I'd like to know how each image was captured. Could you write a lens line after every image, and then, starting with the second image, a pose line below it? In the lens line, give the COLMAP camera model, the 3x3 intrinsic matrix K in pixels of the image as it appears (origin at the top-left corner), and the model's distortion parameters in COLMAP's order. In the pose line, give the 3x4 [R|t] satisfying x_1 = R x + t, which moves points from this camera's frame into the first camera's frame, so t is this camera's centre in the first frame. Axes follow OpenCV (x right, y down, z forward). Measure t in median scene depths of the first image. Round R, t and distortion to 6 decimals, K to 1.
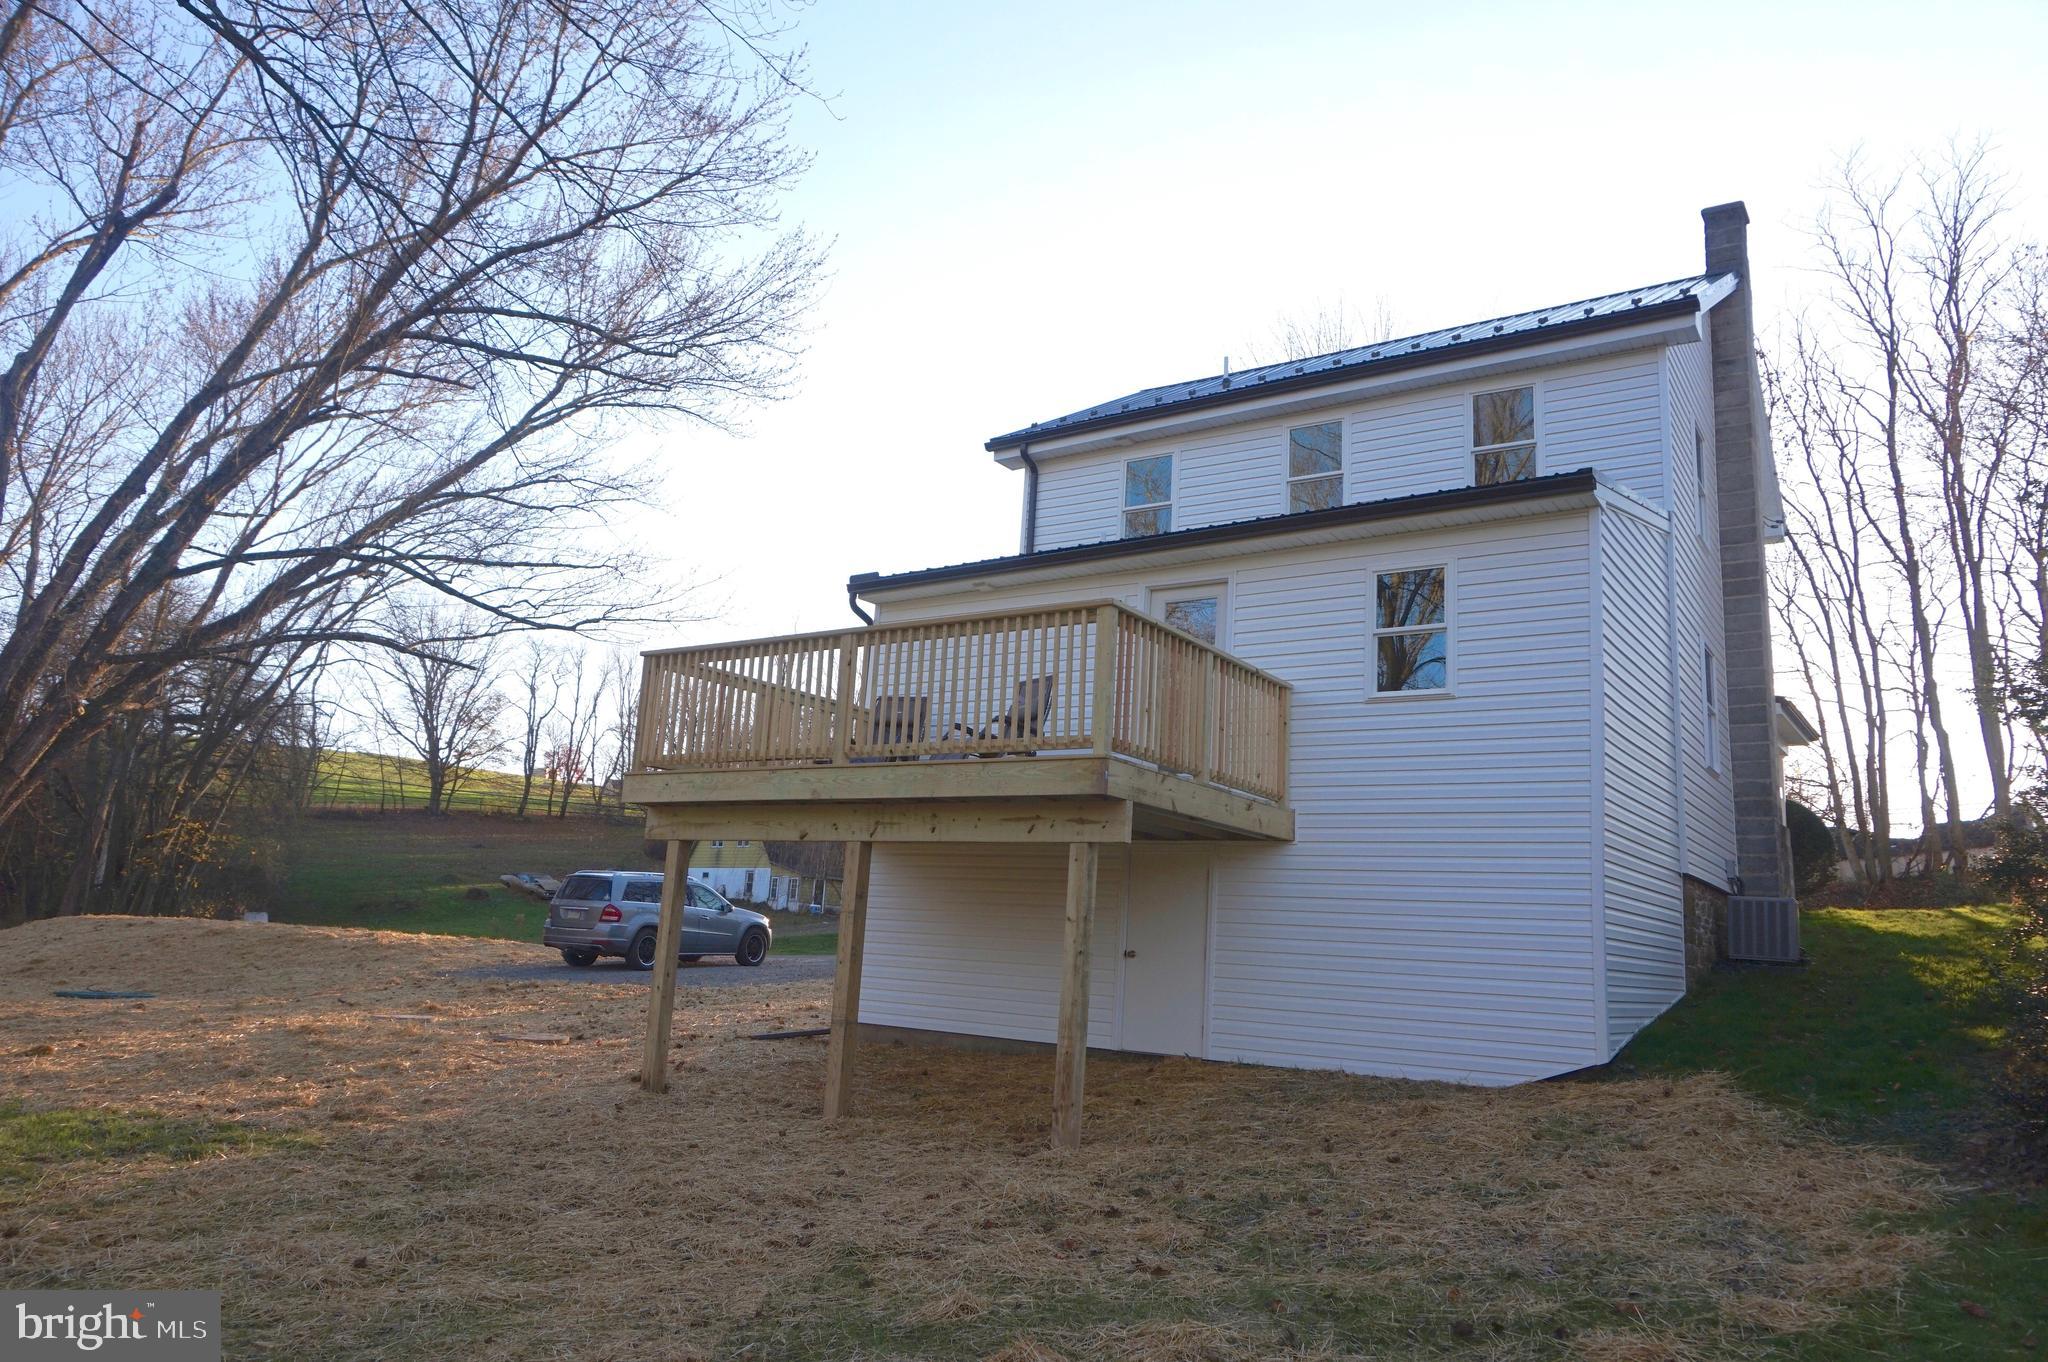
lens RADIAL K [[1366.7, 0, 1028.4], [0, 1366.7, 674.8], [0, 0, 1]] dist [-0.028970, 0.014222]
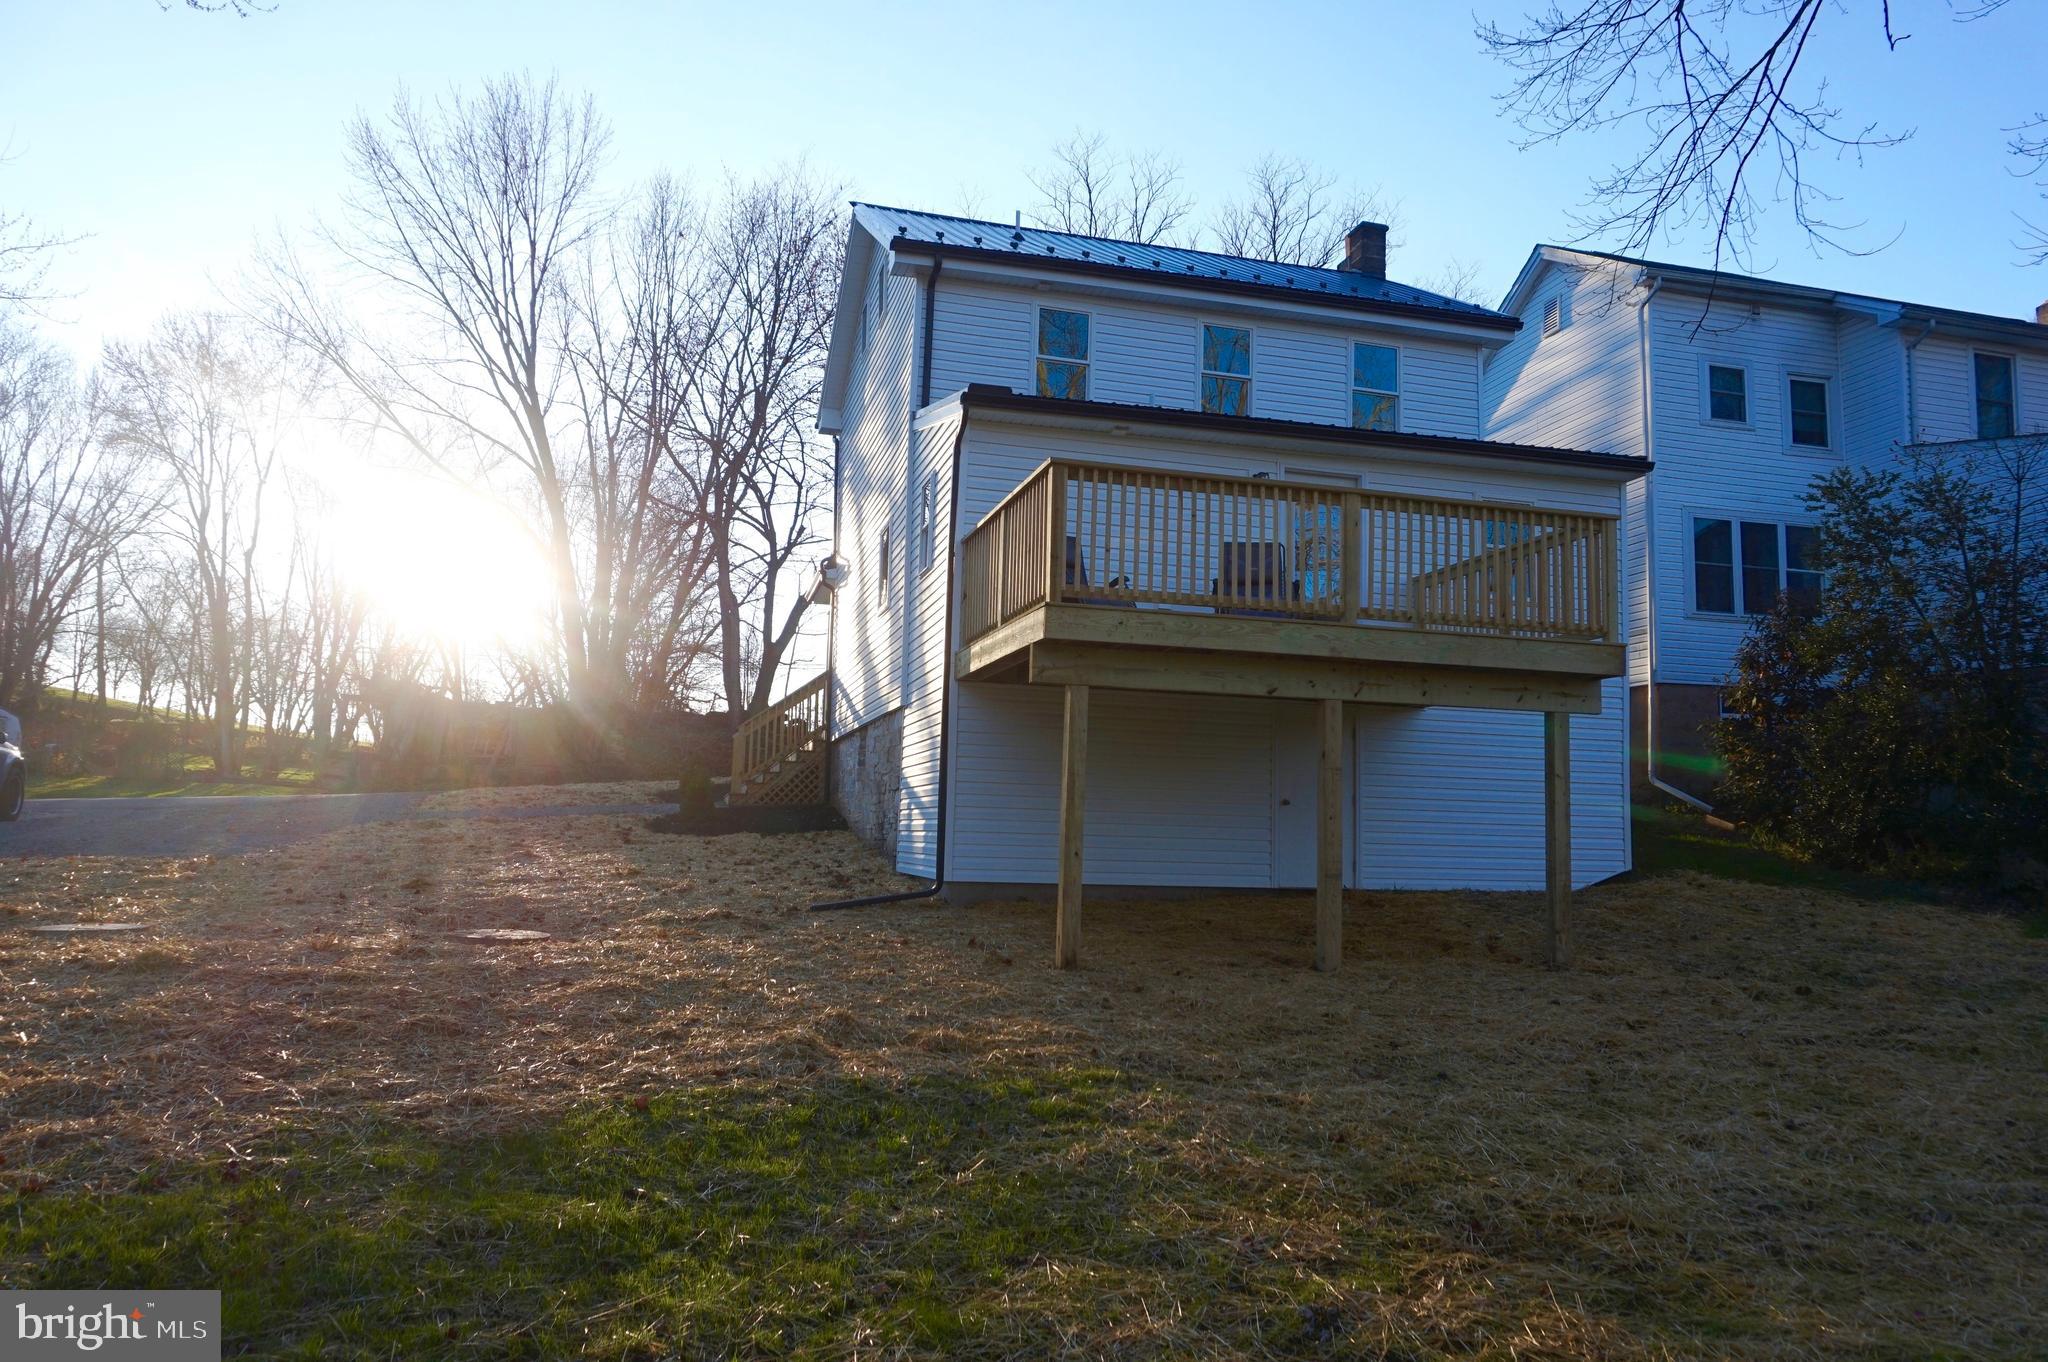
lens RADIAL K [[1366.7, 0, 1027.0], [0, 1366.7, 683.9], [0, 0, 1]] dist [-0.028970, 0.014222]
pose [[0.664529, 0.042787, 0.746036, -0.871535], [-0.139222, 0.987968, 0.067349, 0.062675], [-0.734179, -0.148620, 0.662491, 0.421811]]
